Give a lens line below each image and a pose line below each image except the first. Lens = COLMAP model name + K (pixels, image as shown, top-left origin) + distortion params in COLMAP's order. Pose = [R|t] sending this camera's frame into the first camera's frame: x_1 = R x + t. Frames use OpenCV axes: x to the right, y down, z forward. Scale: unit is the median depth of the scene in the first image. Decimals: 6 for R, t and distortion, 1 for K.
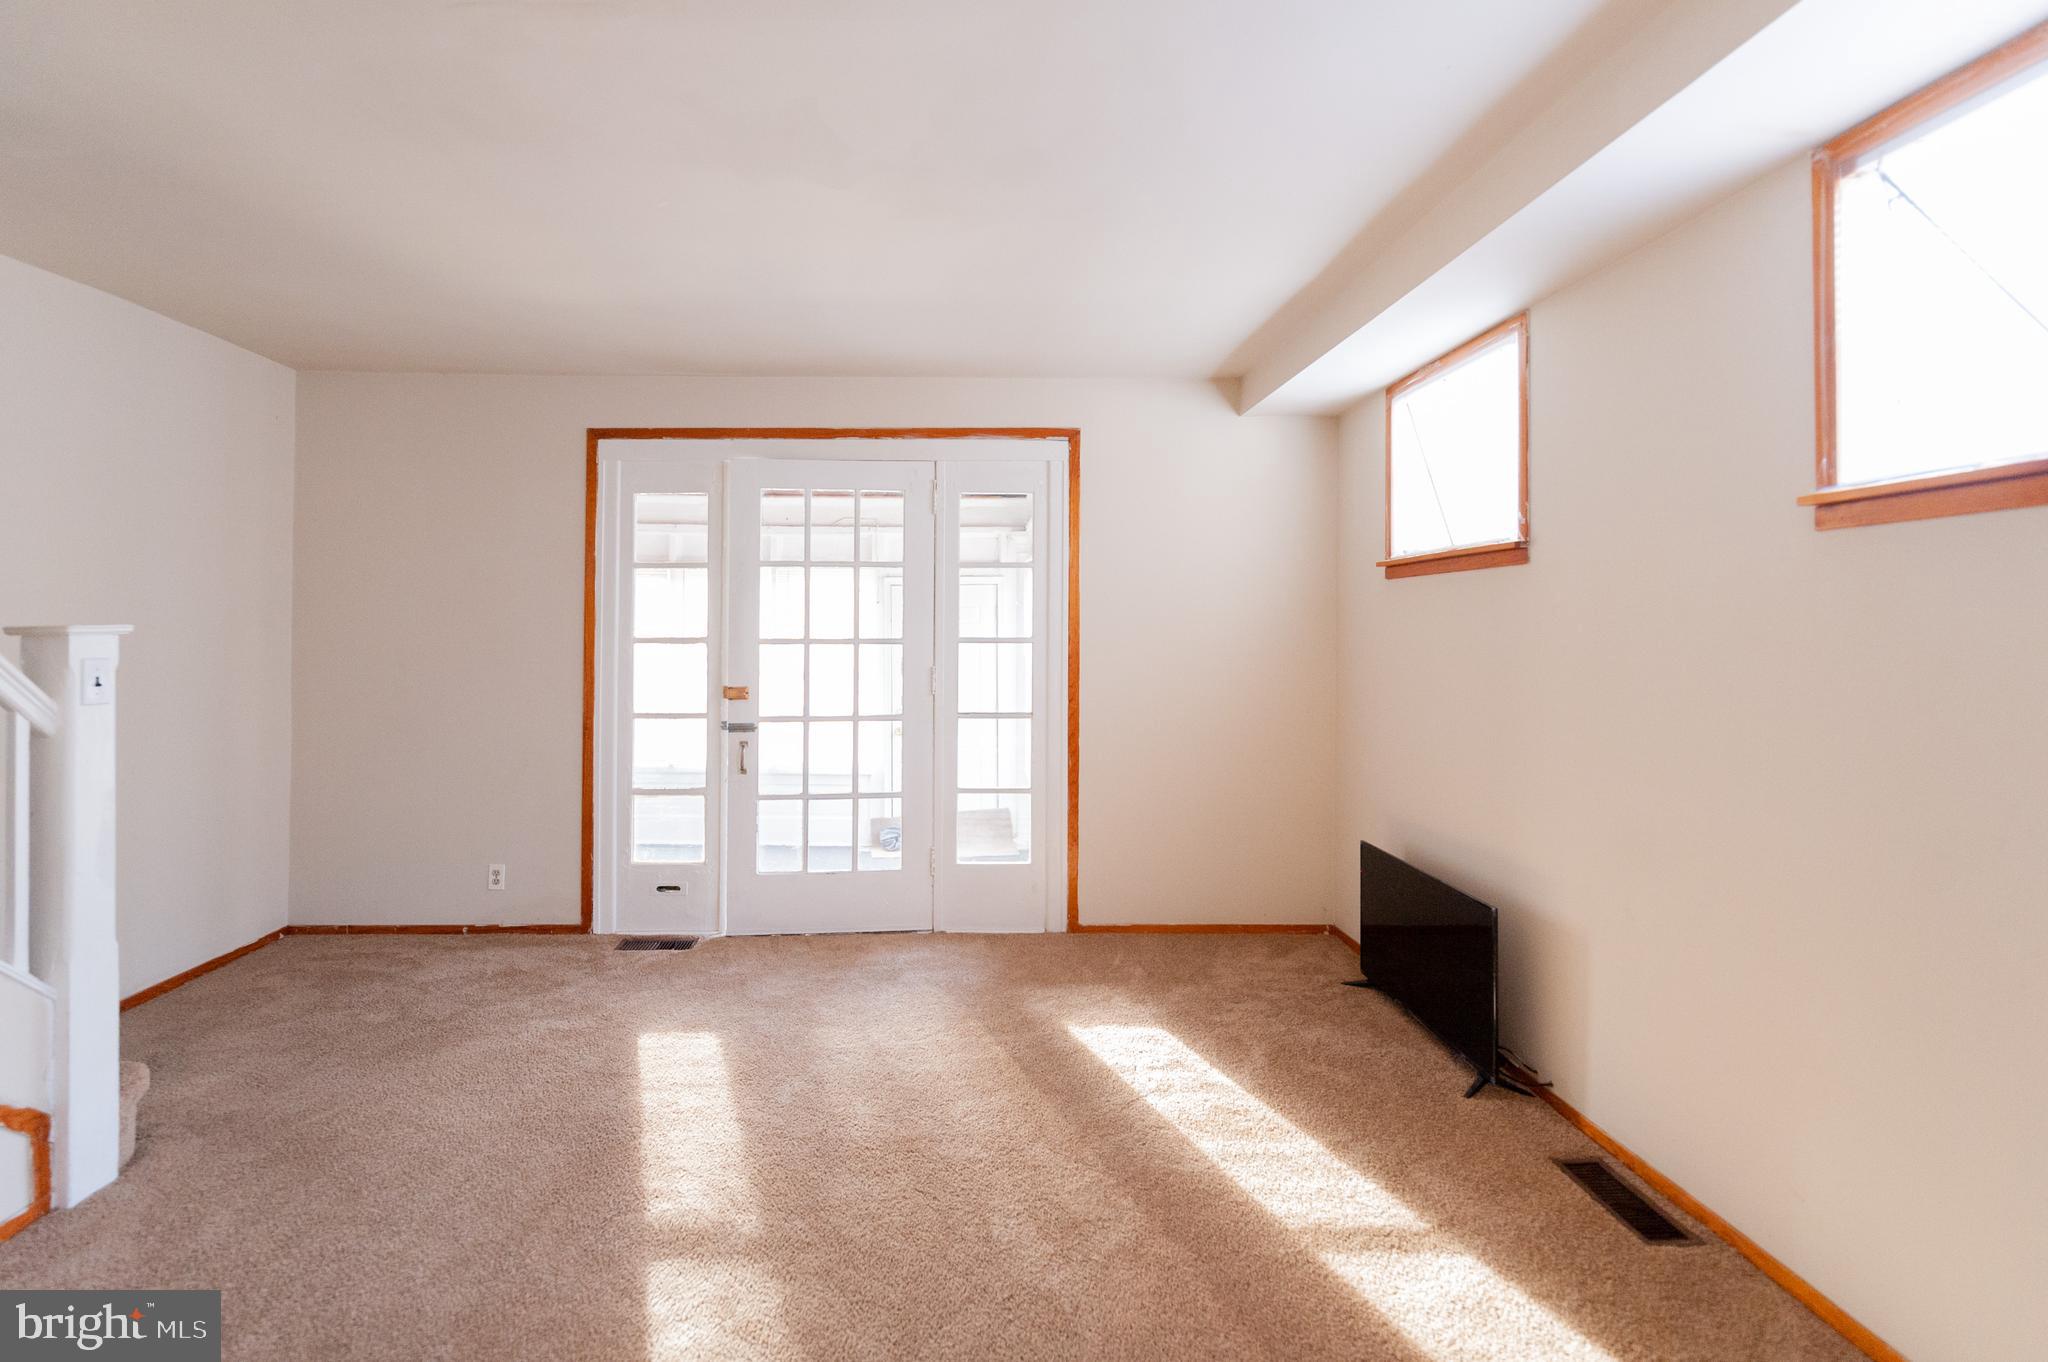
lens RADIAL K [[866.8, 0, 1019.6], [0, 866.8, 615.6], [0, 0, 1]] dist [-0.000794, -0.000182]
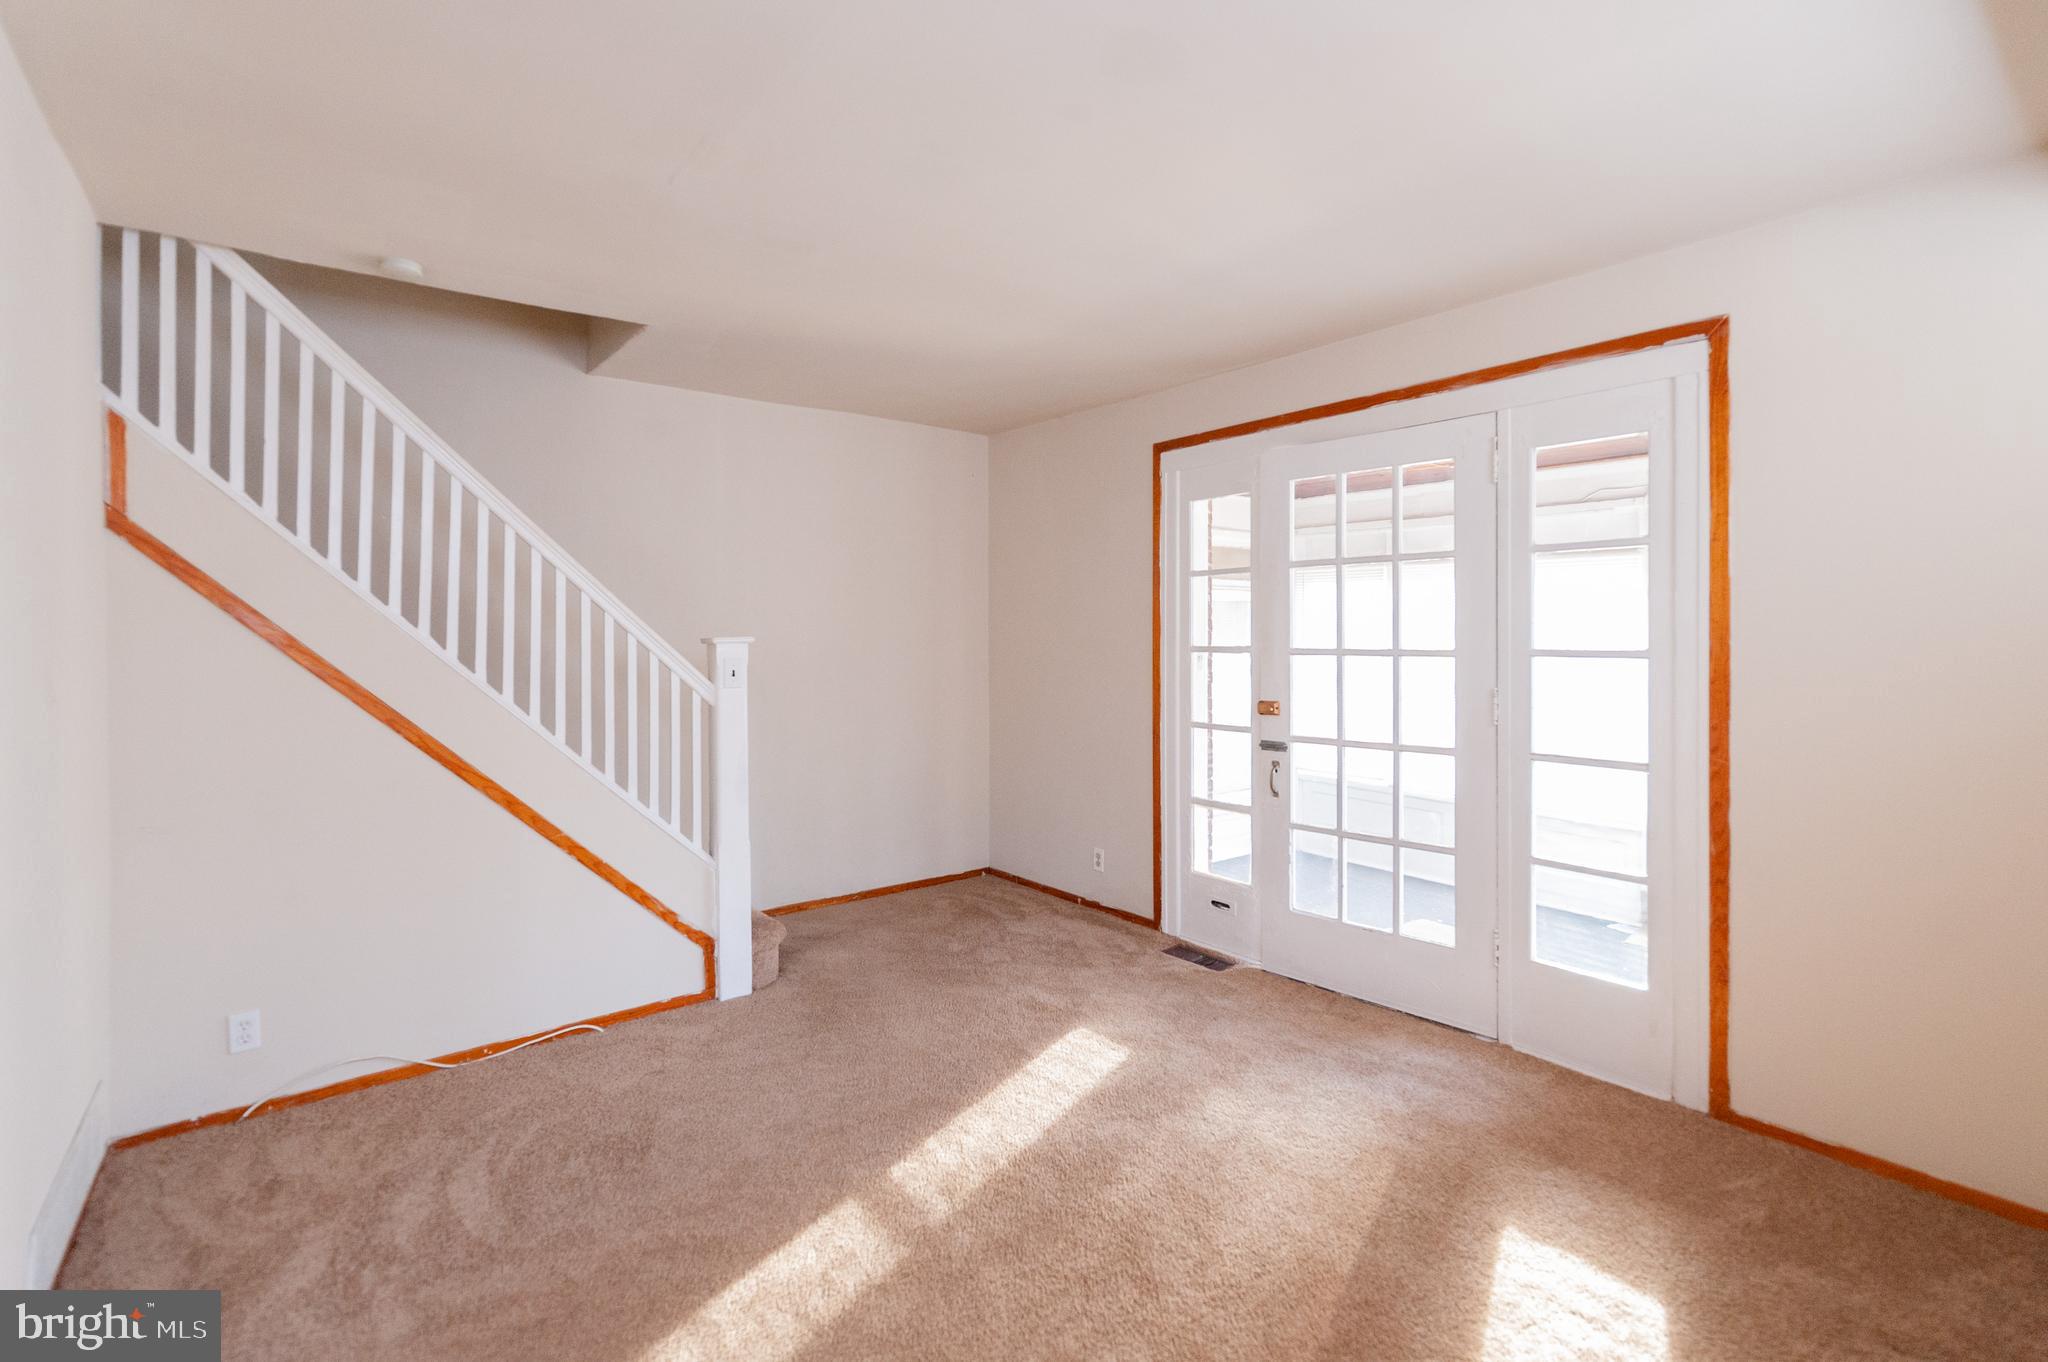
lens RADIAL K [[944.3, 0, 1025.7], [0, 944.3, 633.8], [0, 0, 1]] dist [0.000788, 0.000560]
pose [[0.608419, -0.003178, -0.793609, 0.305918], [0.015119, 0.999857, 0.007587, -0.000101], [0.793472, -0.016614, 0.608380, 0.189404]]
